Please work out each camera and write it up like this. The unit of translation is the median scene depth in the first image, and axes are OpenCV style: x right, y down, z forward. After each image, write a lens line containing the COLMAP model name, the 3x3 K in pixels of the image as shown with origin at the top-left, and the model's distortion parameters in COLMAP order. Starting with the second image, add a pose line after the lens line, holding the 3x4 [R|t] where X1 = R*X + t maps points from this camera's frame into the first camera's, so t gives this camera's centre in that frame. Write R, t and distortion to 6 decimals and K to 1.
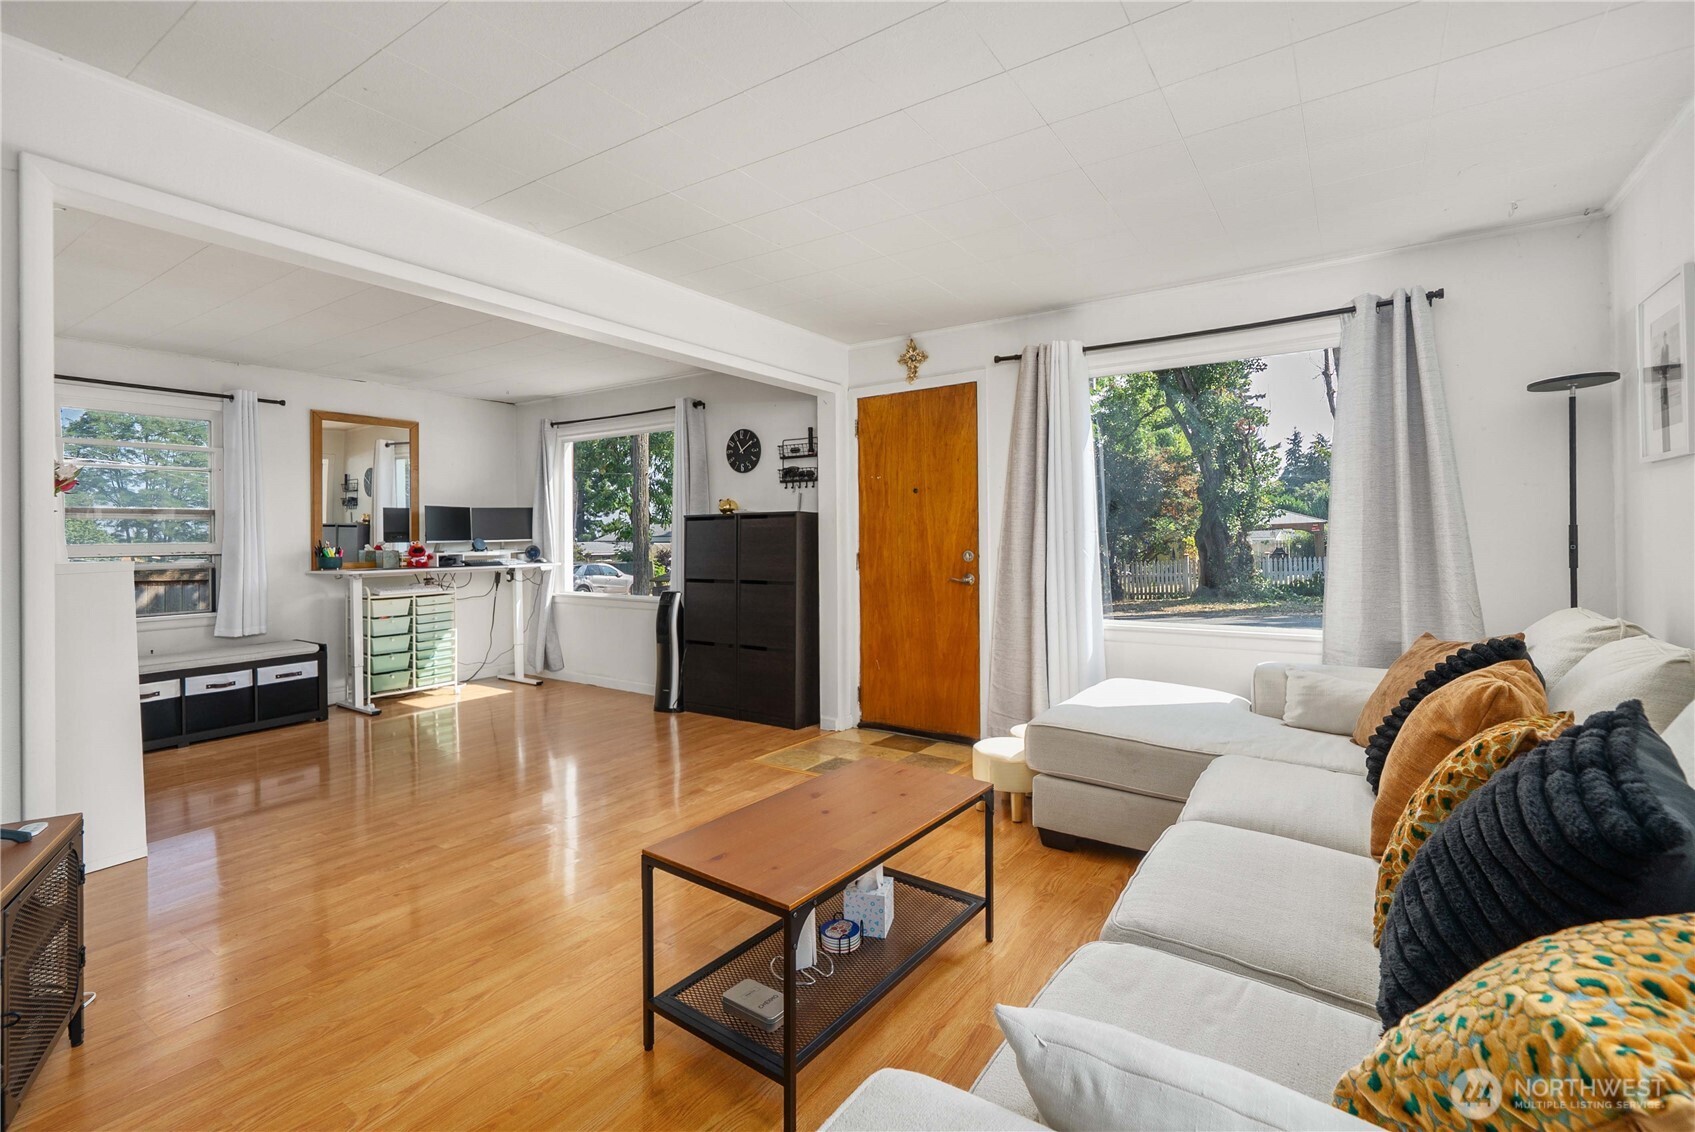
lens RADIAL K [[778.7, 0, 863.9], [0, 778.7, 540.7], [0, 0, 1]] dist [0.003368, -0.000642]
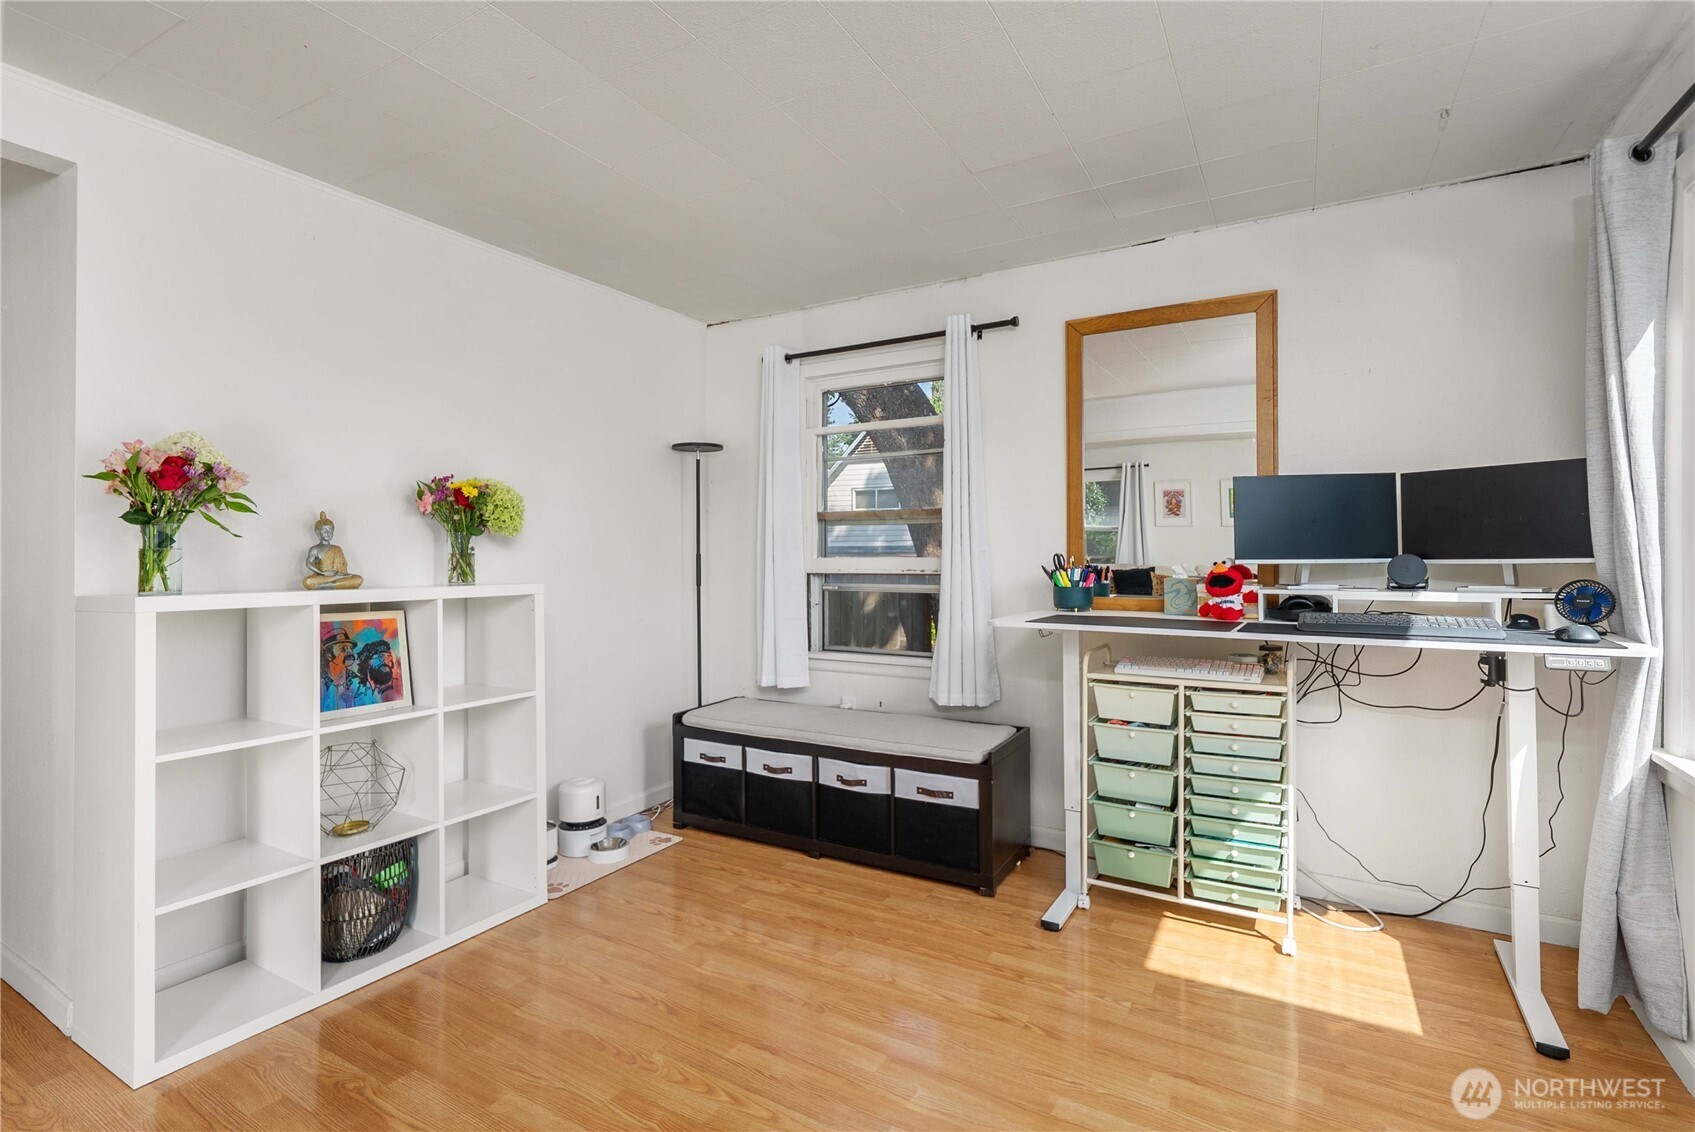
lens RADIAL K [[778.7, 0, 848.9], [0, 778.7, 546.4], [0, 0, 1]] dist [0.003368, -0.000642]
pose [[0.054930, 0.007189, -0.998464, -0.142726], [-0.002369, 0.999972, 0.007069, -0.009608], [0.998487, 0.001978, 0.054945, 0.744438]]
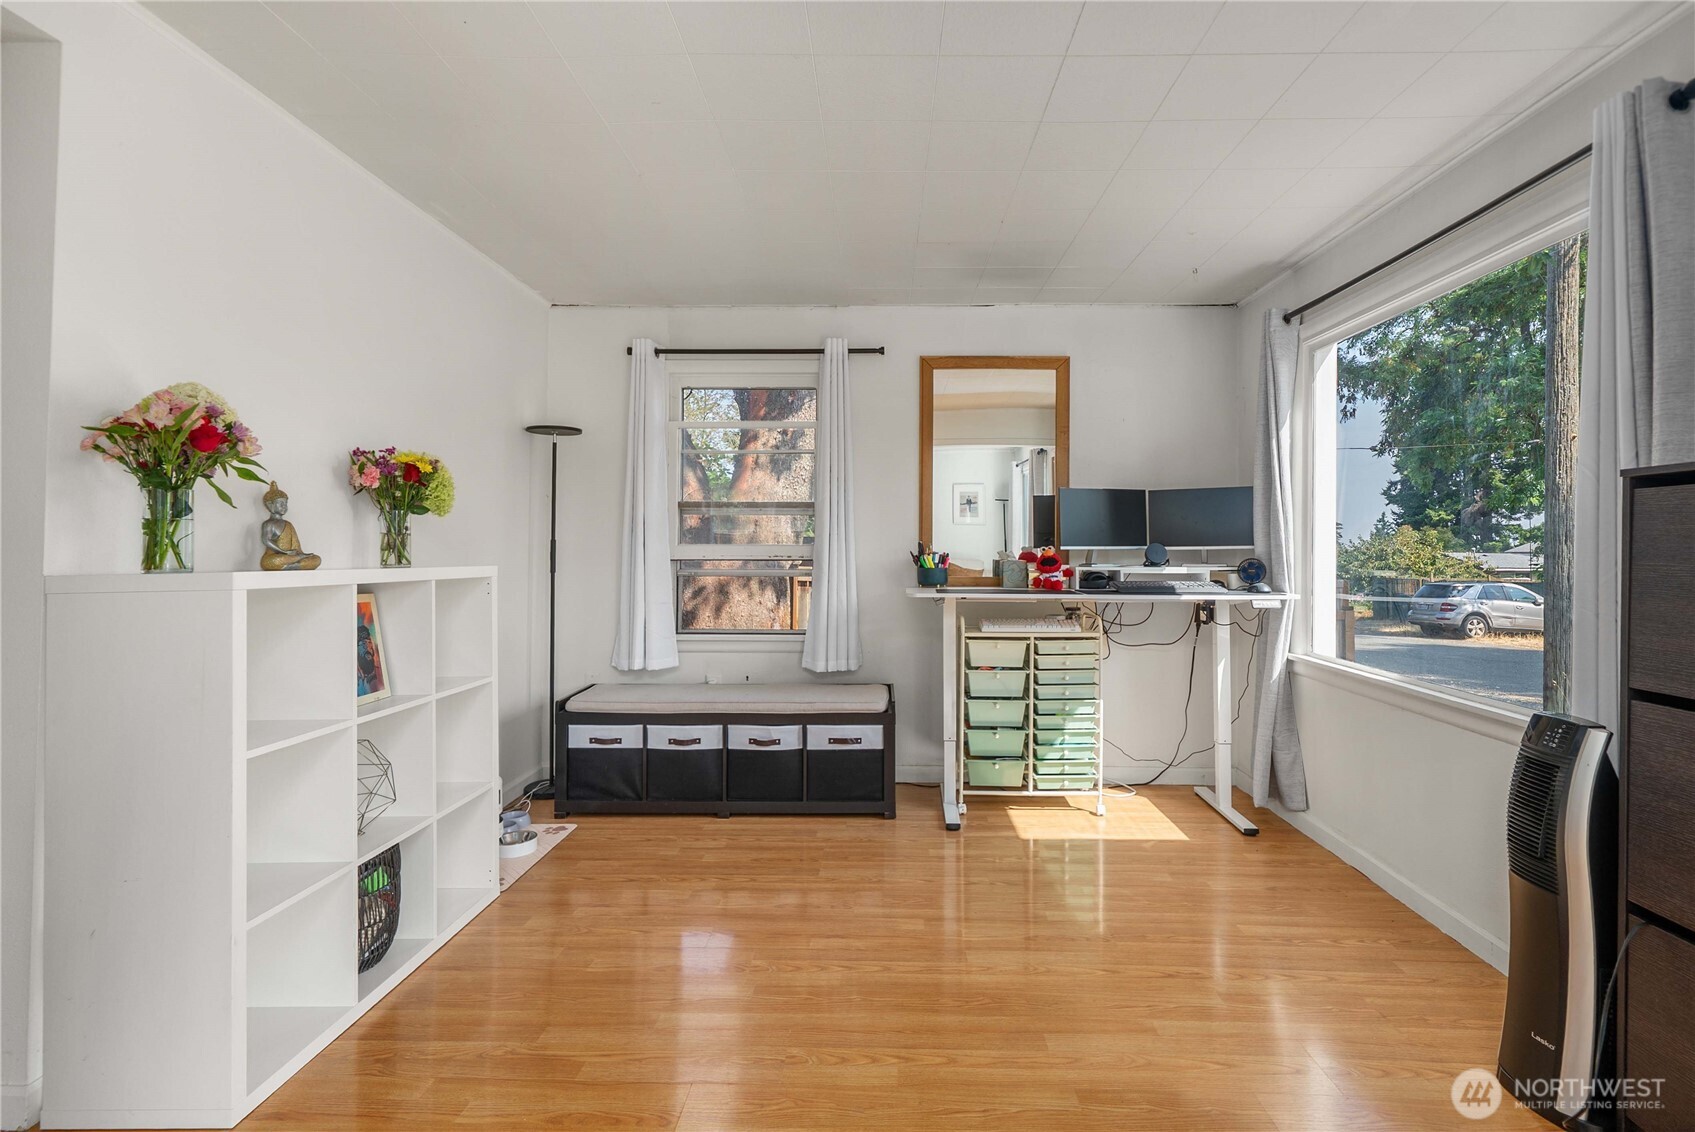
lens RADIAL K [[814.7, 0, 857.9], [0, 814.7, 532.5], [0, 0, 1]] dist [0.002402, 0.000770]
pose [[0.531510, -0.000178, -0.847052, -0.107691], [-0.016016, 0.999819, -0.010259, -0.001491], [0.846900, 0.019019, 0.531411, 0.517772]]
